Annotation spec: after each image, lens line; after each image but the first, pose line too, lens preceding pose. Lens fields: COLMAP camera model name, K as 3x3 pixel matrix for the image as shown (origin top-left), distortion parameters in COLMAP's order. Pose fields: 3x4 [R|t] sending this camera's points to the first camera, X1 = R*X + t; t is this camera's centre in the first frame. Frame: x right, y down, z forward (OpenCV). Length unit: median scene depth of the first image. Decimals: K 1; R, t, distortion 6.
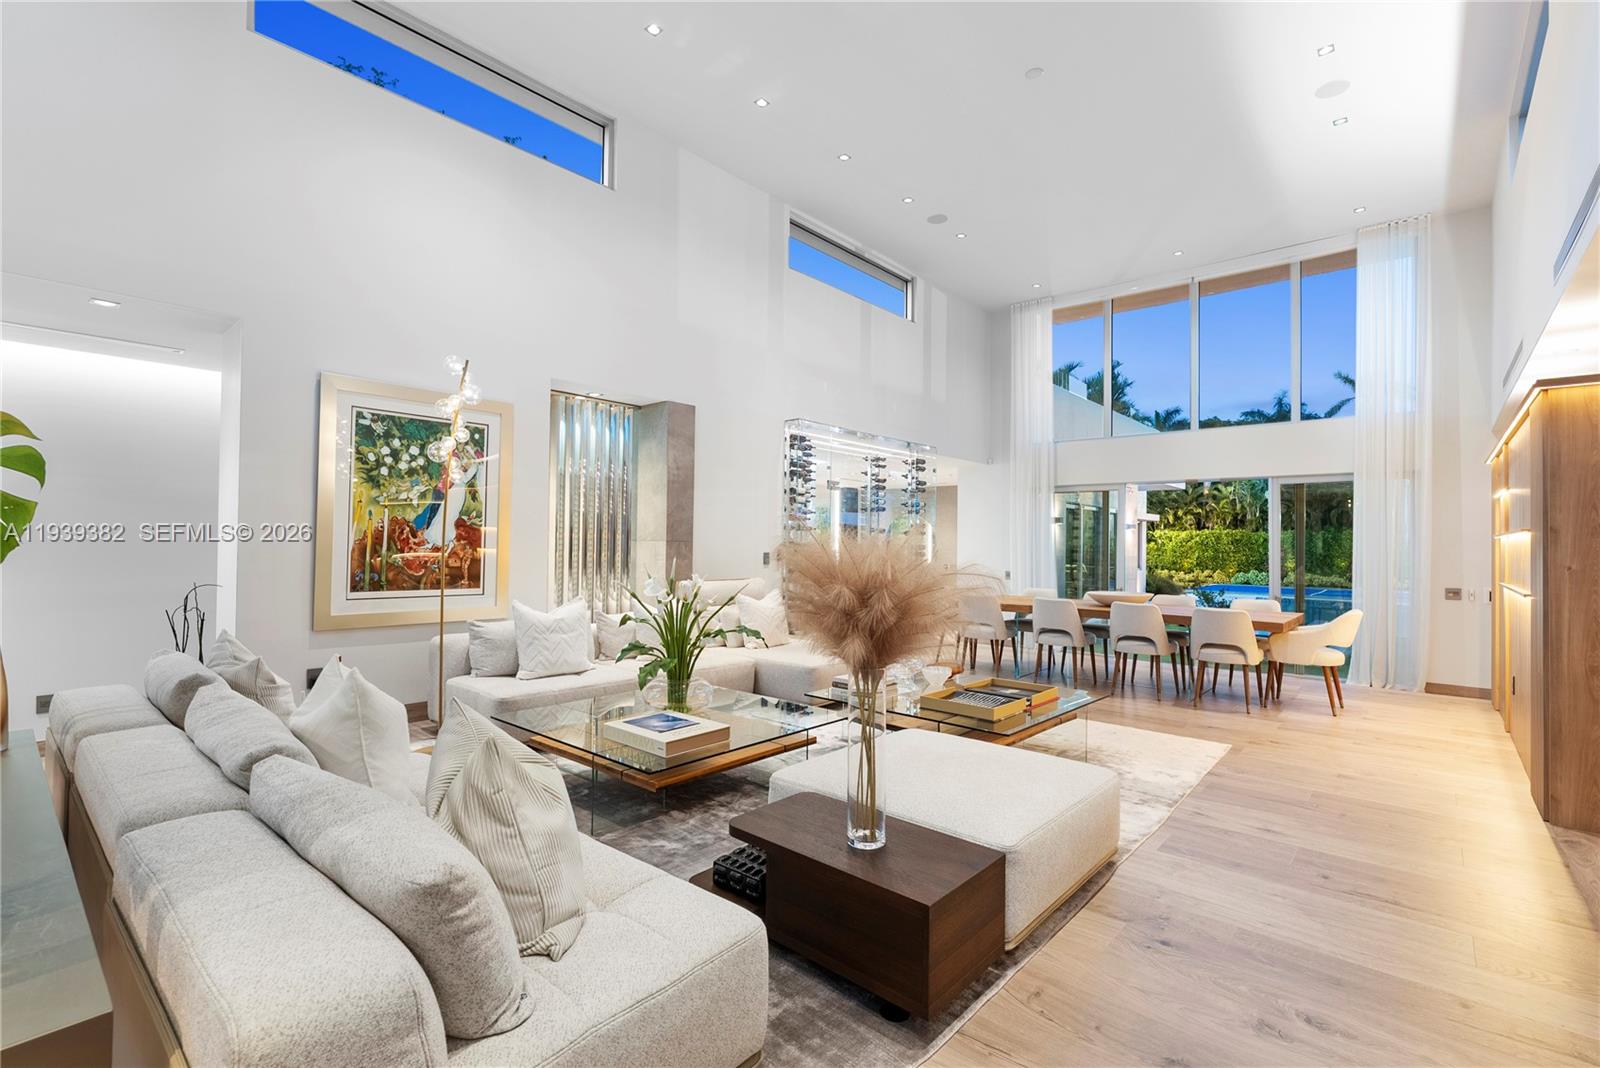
lens RADIAL K [[729.6, 0, 800.0], [0, 729.6, 534.0], [0, 0, 1]] dist [-0.002360, -0.000203]
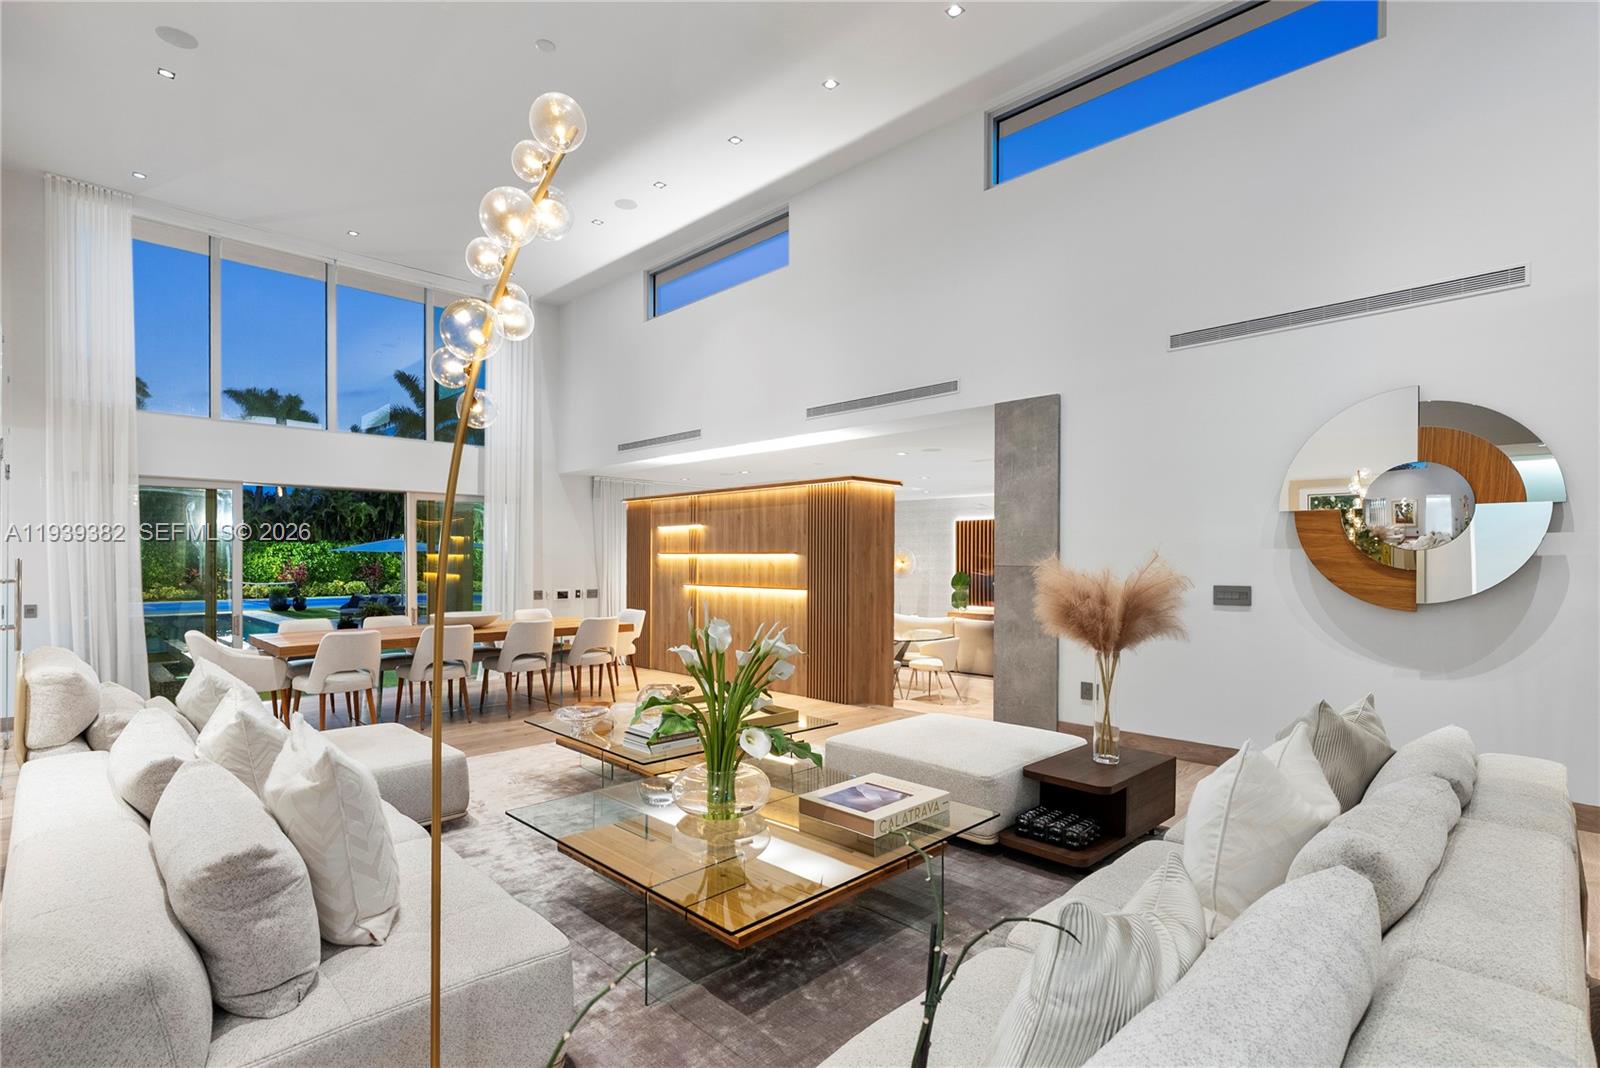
lens RADIAL K [[779.2, 0, 799.1], [0, 779.2, 561.6], [0, 0, 1]] dist [-0.000874, 0.000095]
pose [[0.066503, -0.012516, 0.997708, -0.712163], [-0.019556, 0.999713, 0.013845, -0.010824], [-0.997595, -0.020432, 0.066239, 0.681922]]
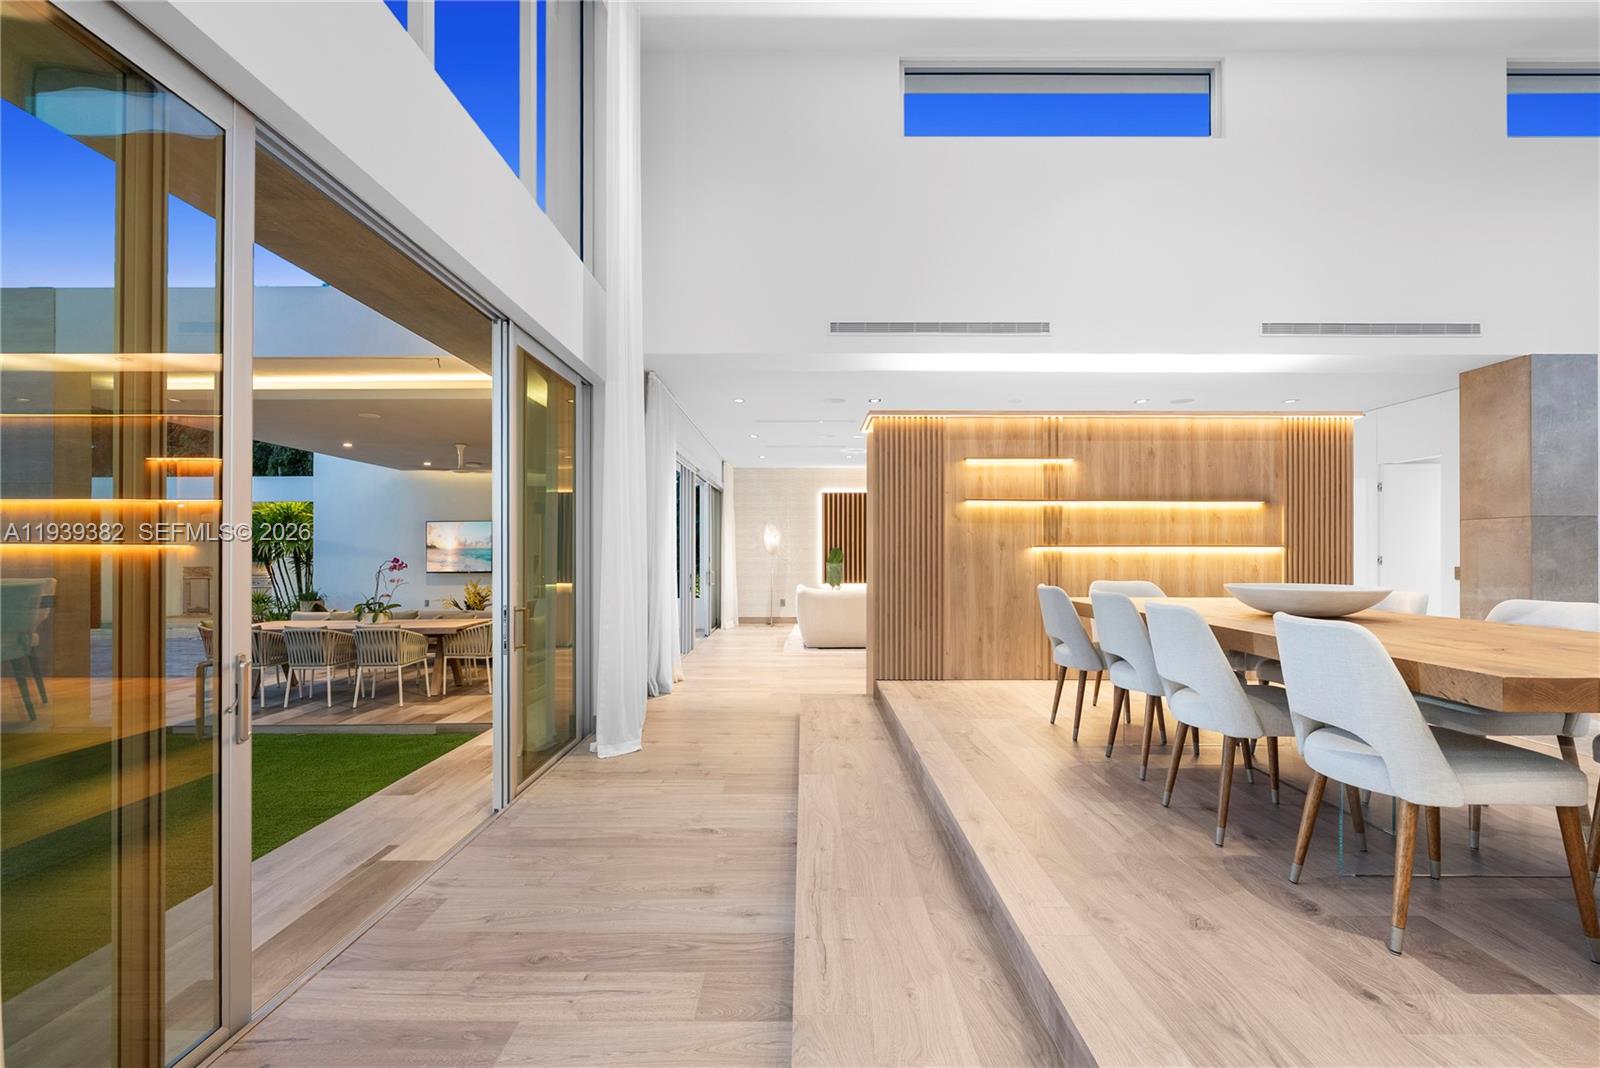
lens RADIAL K [[757.9, 0, 805.3], [0, 757.9, 554.1], [0, 0, 1]] dist [-0.003036, -0.000365]
pose [[-0.665121, -0.007680, 0.746696, 0.386218], [-0.018721, 0.999804, -0.006392, 0.094163], [-0.746501, -0.018230, -0.665135, 2.076426]]
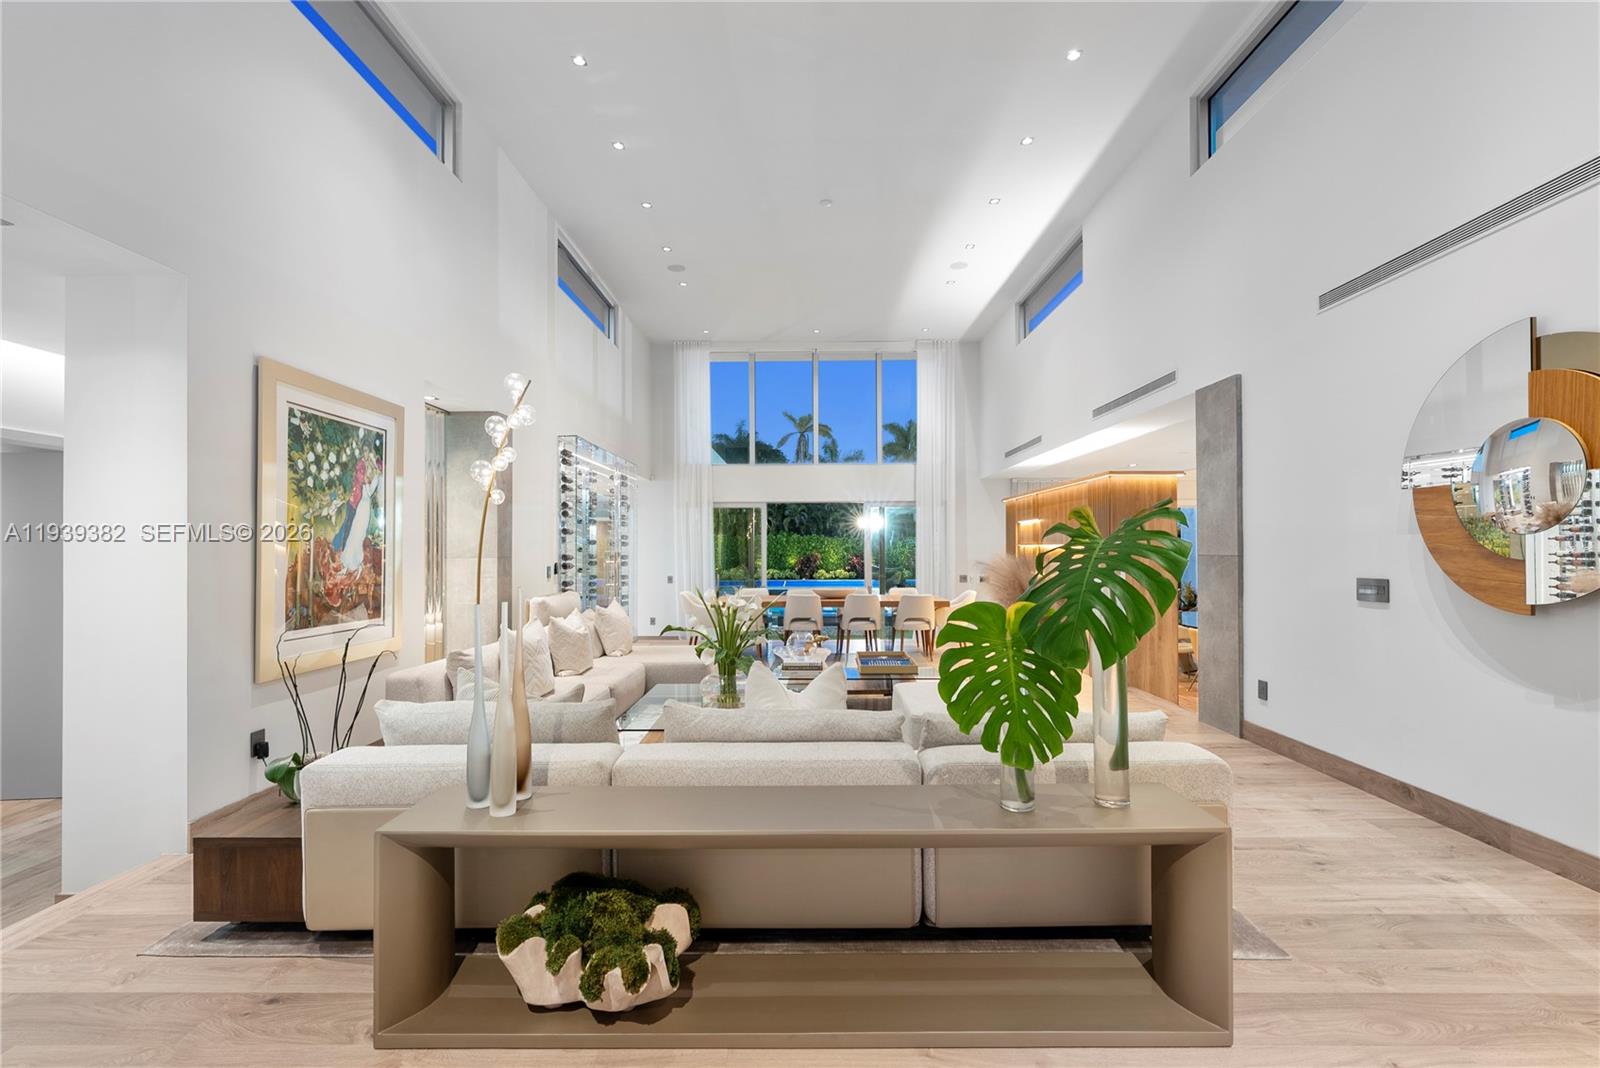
lens RADIAL K [[738.7, 0, 800.0], [0, 738.7, 534.0], [0, 0, 1]] dist [0.022399, -0.000077]
pose [[0.755008, -0.000296, 0.655716, -0.685160], [0.001811, 0.999997, -0.001634, -0.024608], [-0.655713, 0.002421, 0.755006, 0.003651]]
